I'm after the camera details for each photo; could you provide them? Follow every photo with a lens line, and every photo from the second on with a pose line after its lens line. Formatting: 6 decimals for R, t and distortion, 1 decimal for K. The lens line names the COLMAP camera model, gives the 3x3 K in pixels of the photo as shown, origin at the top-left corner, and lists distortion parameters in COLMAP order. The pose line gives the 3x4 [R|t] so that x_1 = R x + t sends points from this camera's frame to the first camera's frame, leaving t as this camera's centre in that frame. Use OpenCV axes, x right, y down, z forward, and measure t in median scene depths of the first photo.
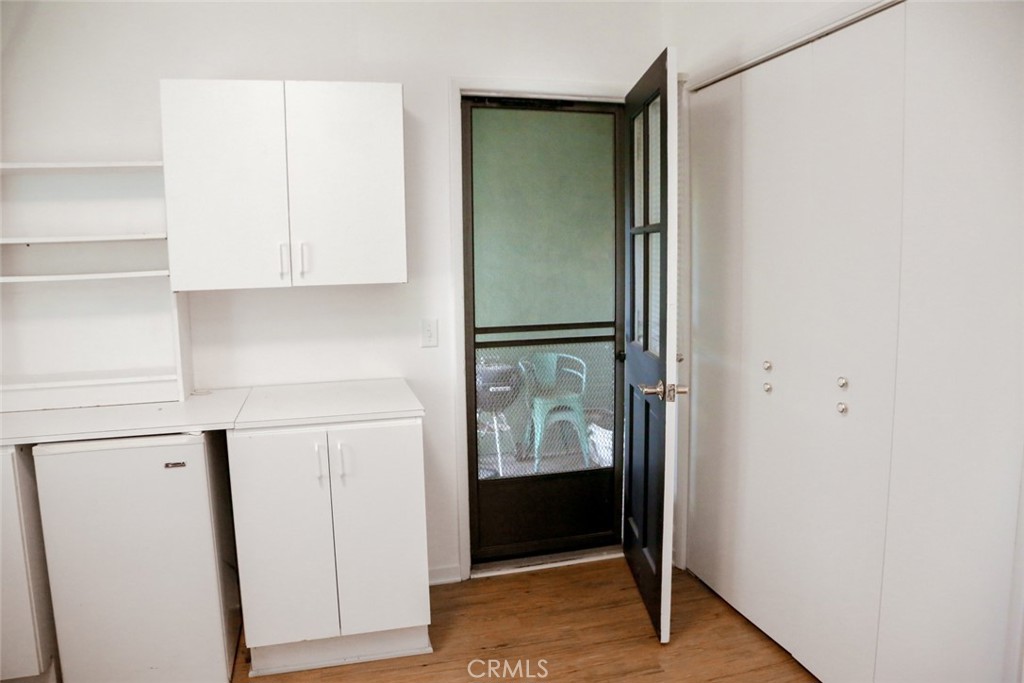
lens RADIAL K [[688.8, 0, 512.0], [0, 688.8, 341.5], [0, 0, 1]] dist [-0.129445, 0.069204]
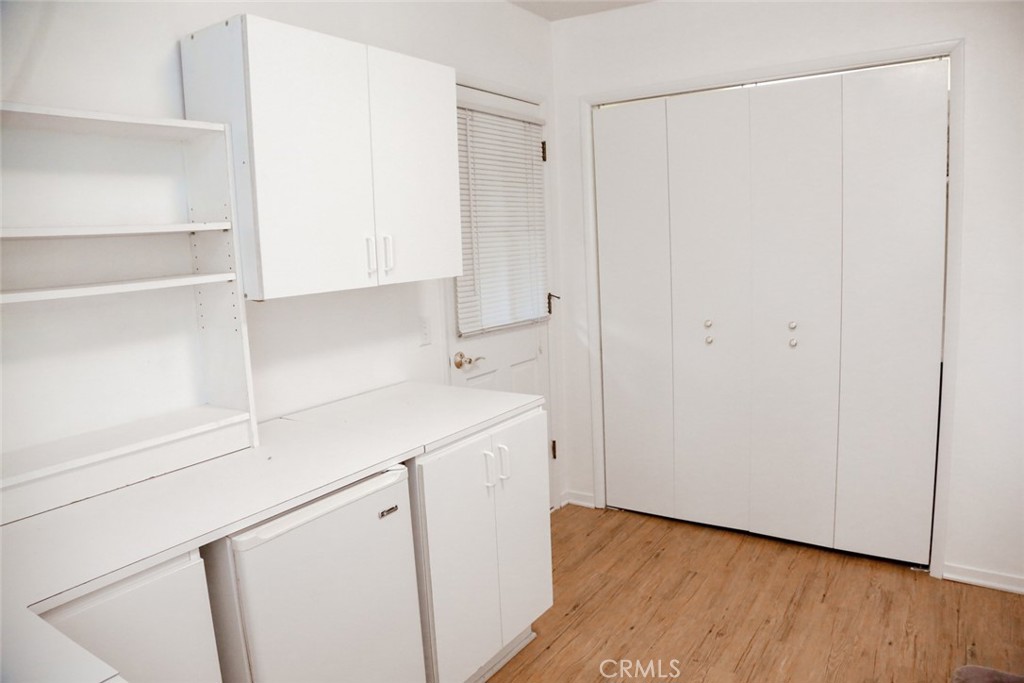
lens RADIAL K [[688.8, 0, 512.0], [0, 688.8, 341.5], [0, 0, 1]] dist [-0.129445, 0.069204]
pose [[0.749994, -0.112277, 0.651846, -0.771704], [0.107194, 0.993092, 0.047721, -0.034500], [-0.652701, 0.034084, 0.756848, 0.237150]]
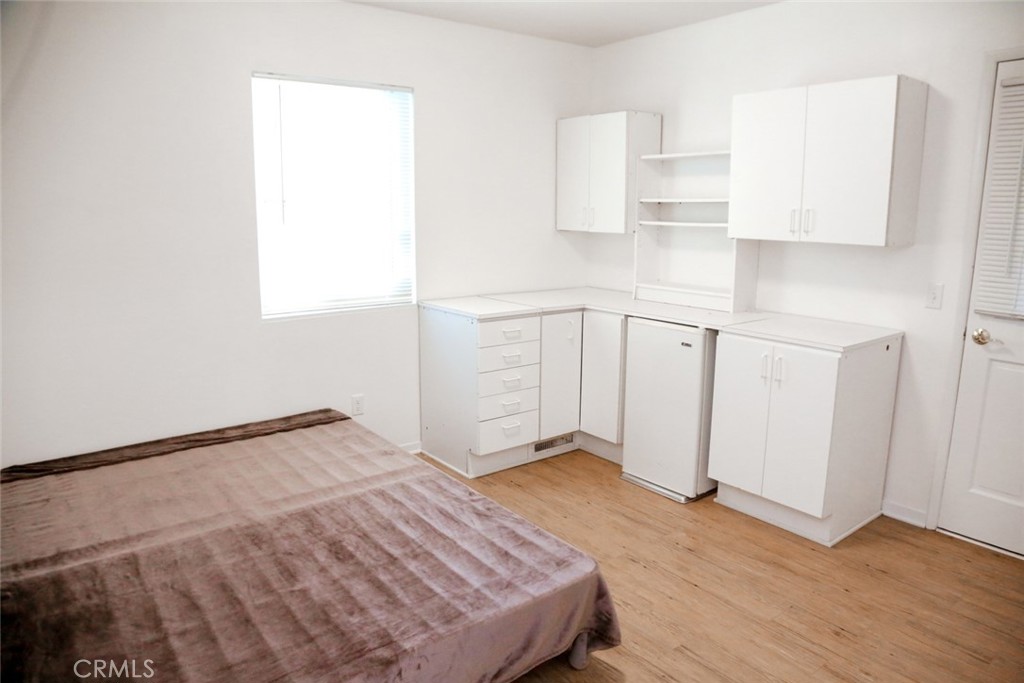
lens RADIAL K [[688.8, 0, 512.0], [0, 688.8, 341.5], [0, 0, 1]] dist [-0.129445, 0.069204]
pose [[0.390283, 0.199846, -0.898744, 0.692655], [-0.124000, 0.978674, 0.163772, -0.034646], [0.912306, 0.047527, 0.406741, -0.047707]]
